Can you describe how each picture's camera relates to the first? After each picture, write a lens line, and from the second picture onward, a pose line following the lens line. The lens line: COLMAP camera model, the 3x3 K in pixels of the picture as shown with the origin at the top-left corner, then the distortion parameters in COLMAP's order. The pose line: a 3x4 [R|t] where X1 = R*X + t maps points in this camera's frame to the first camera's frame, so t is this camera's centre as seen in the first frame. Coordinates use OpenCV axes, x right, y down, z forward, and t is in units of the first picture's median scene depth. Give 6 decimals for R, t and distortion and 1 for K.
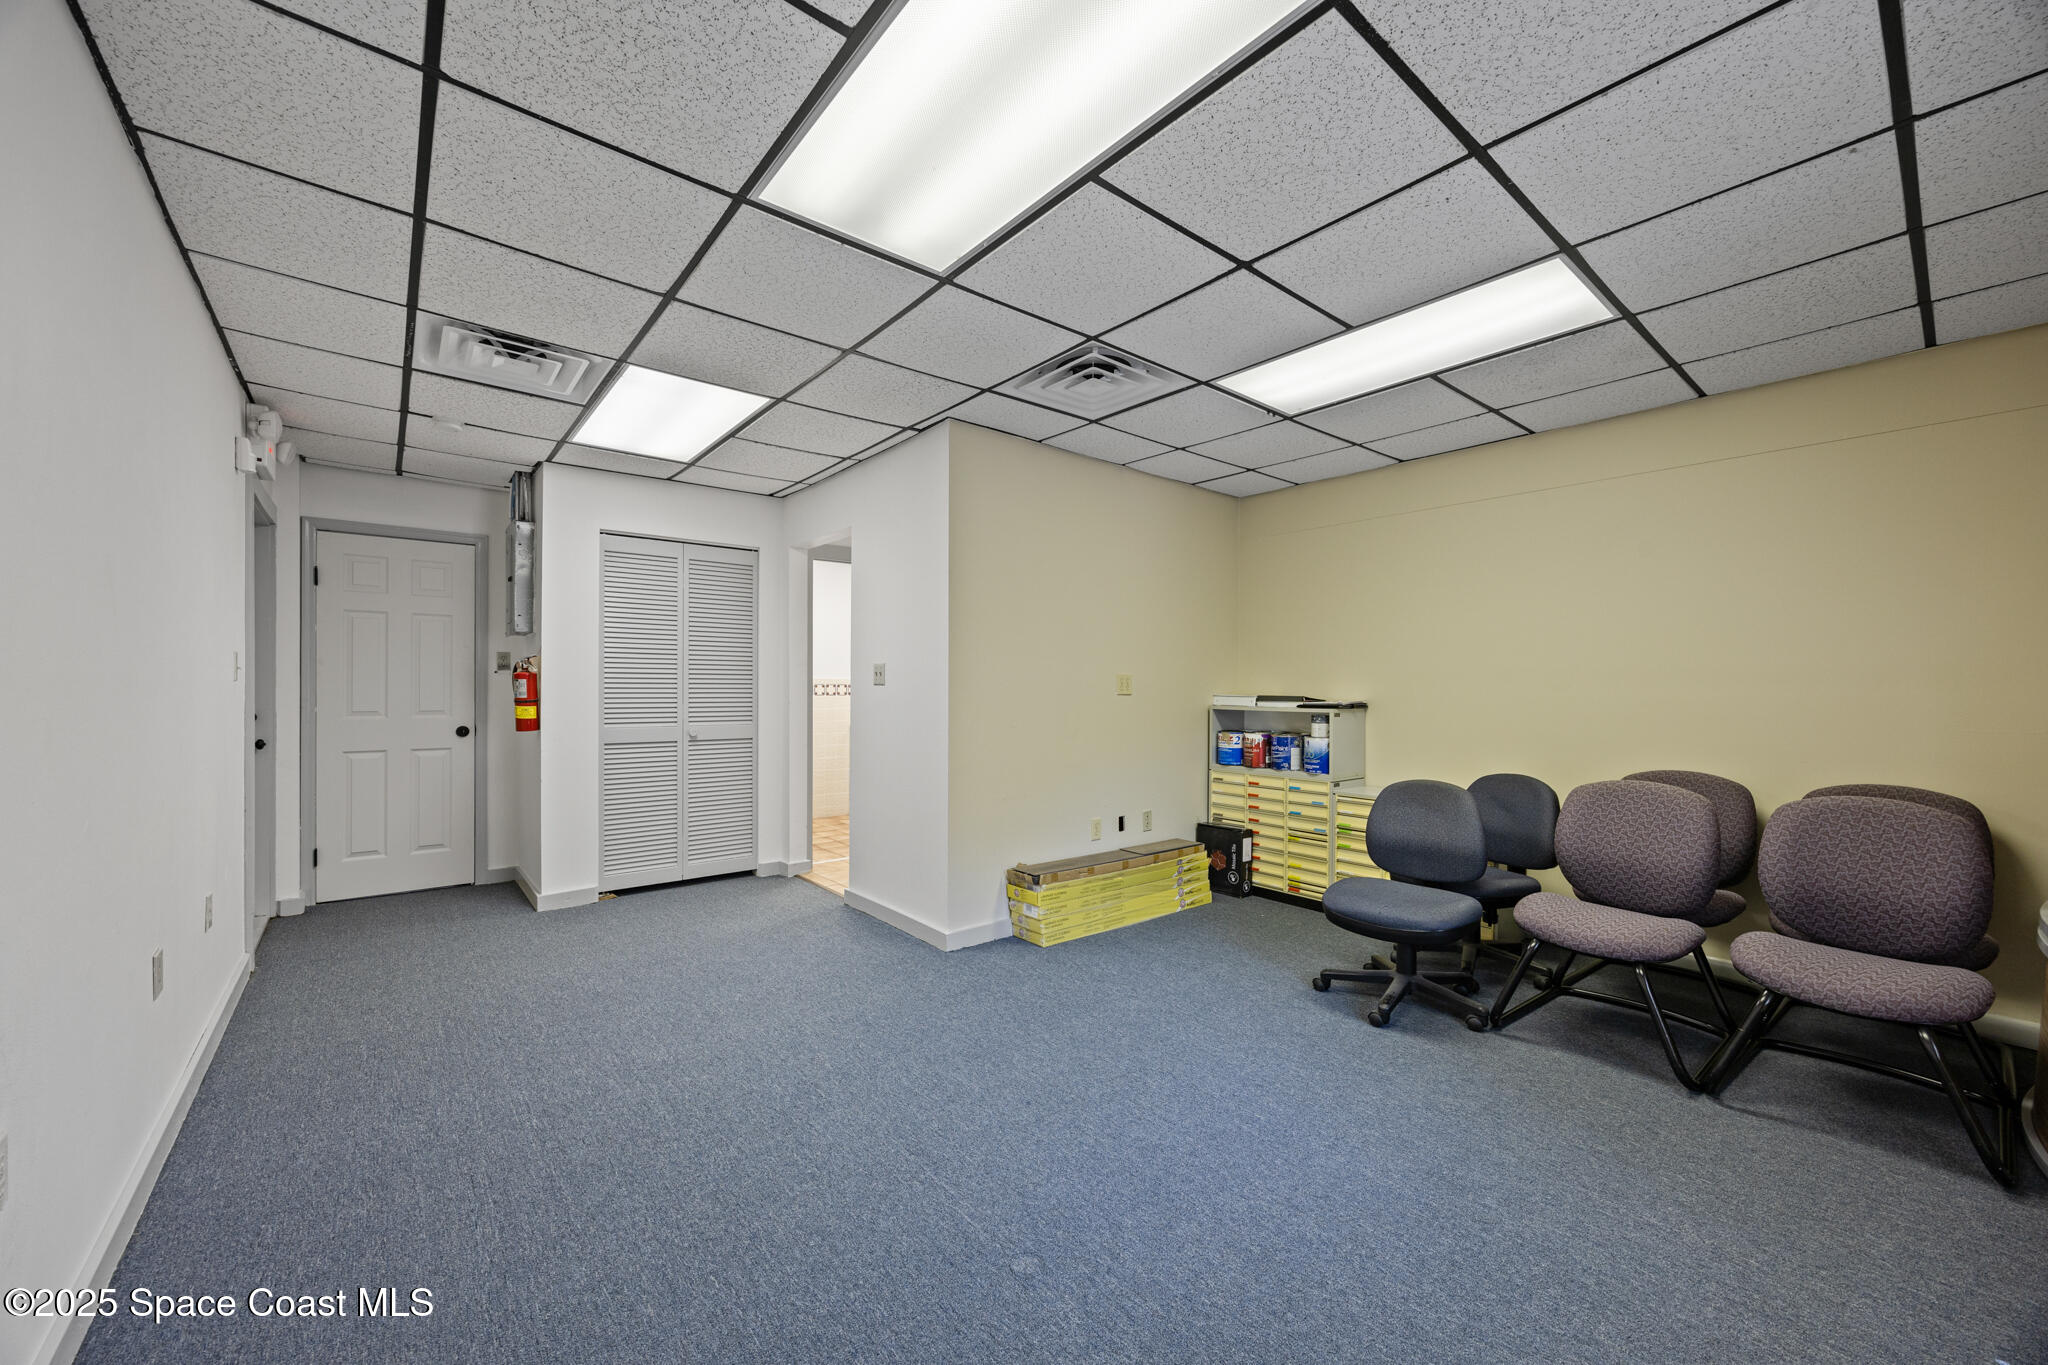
lens RADIAL K [[786.1, 0, 1029.4], [0, 786.1, 699.3], [0, 0, 1]] dist [-0.000237, 0.000170]
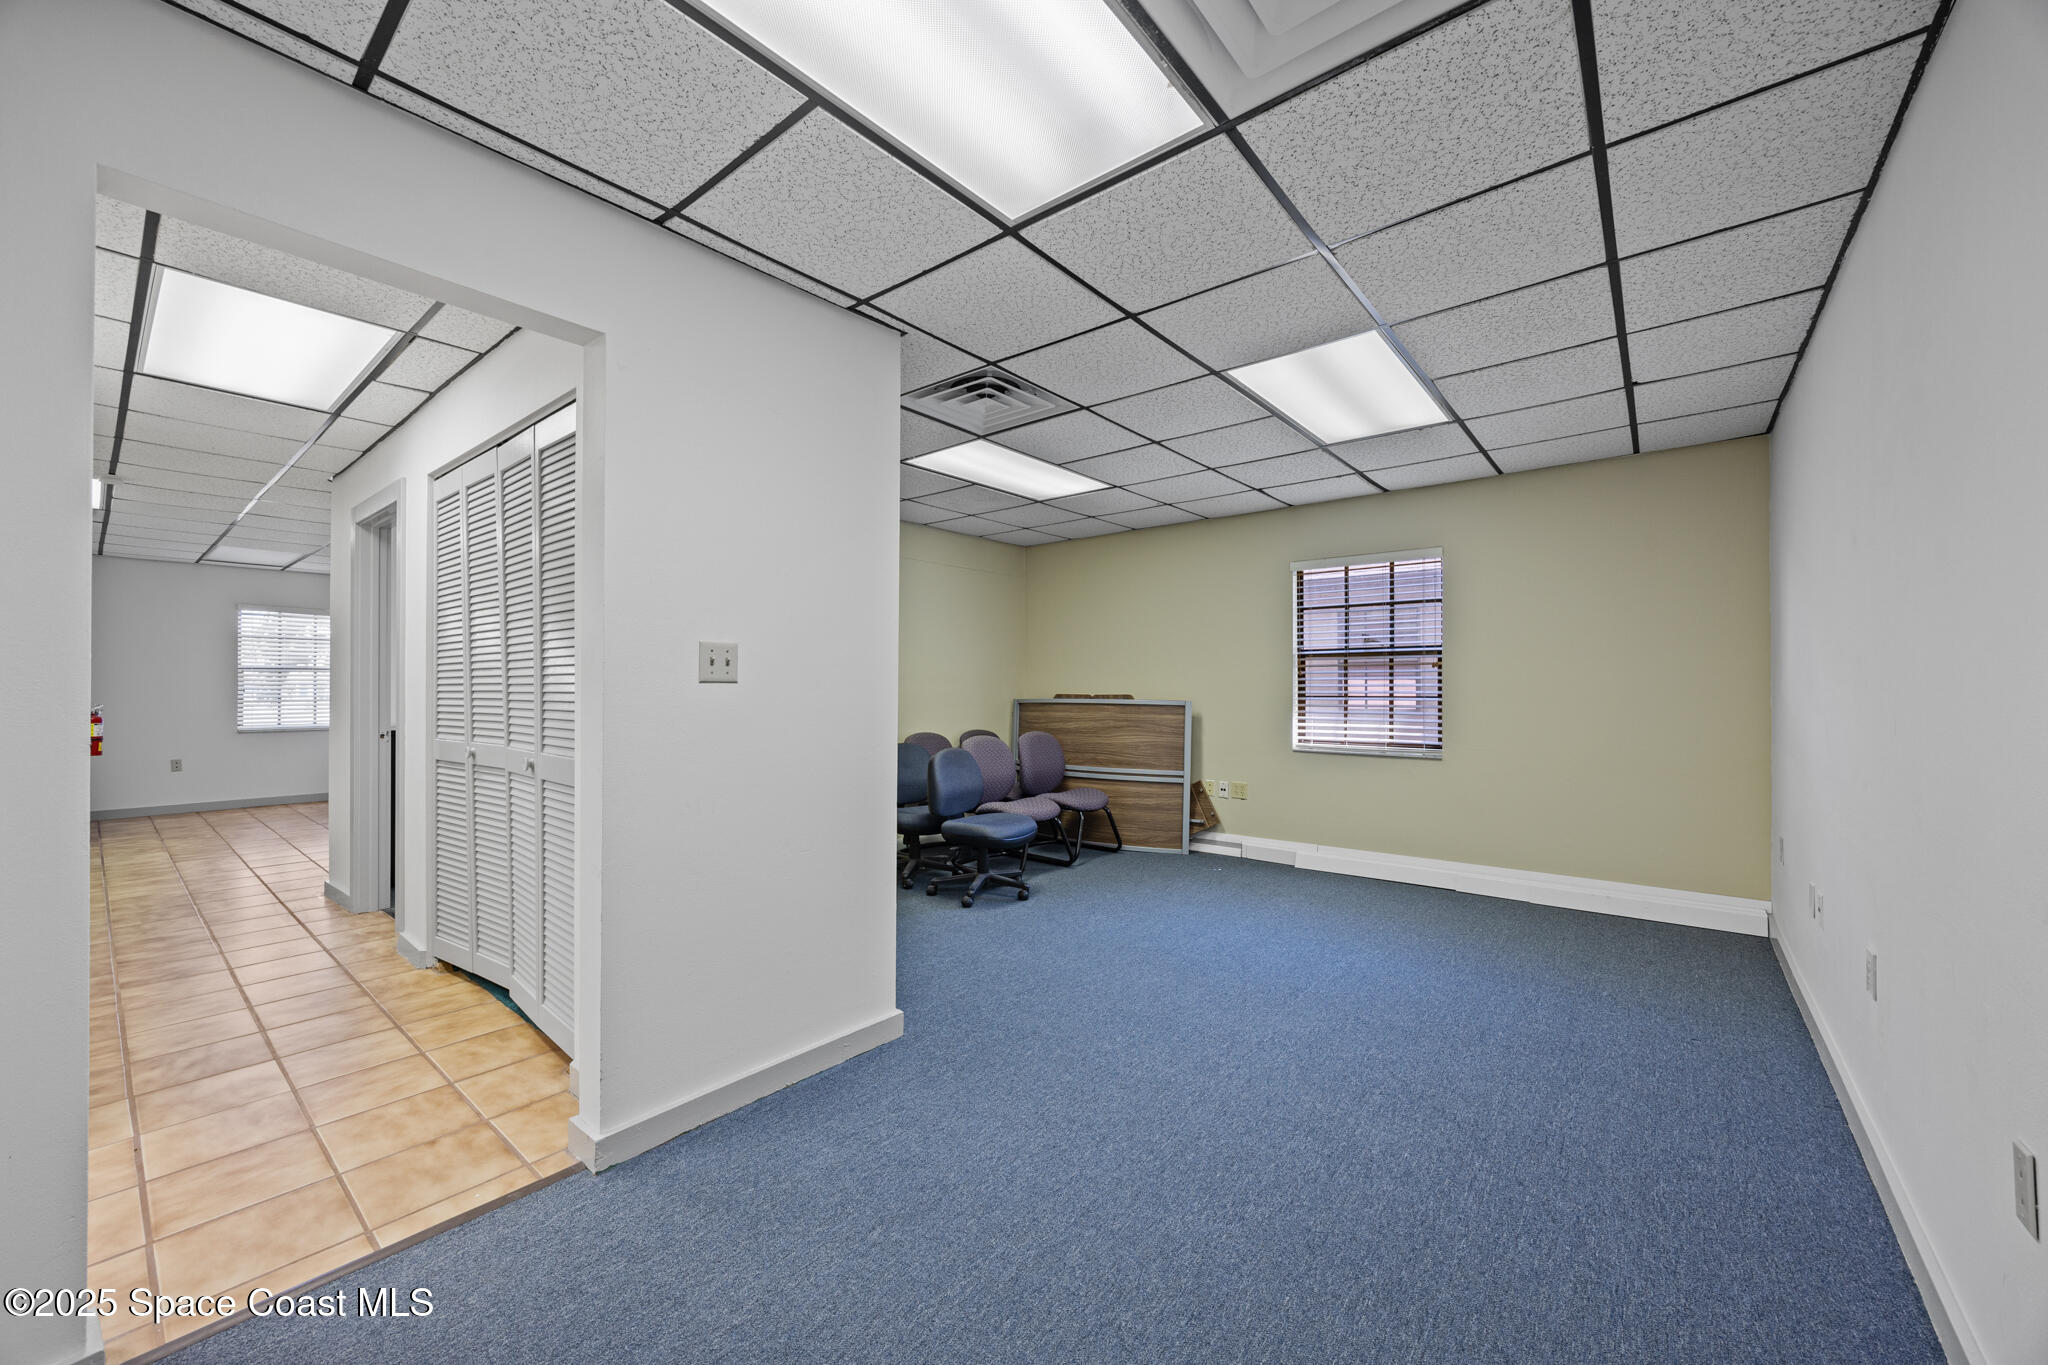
lens RADIAL K [[786.1, 0, 1012.6], [0, 786.1, 687.3], [0, 0, 1]] dist [-0.000237, 0.000170]
pose [[-0.184638, -0.006569, 0.982785, -1.441338], [0.010712, 0.999905, 0.008696, -0.033201], [-0.982748, 0.012133, -0.184550, 1.712817]]
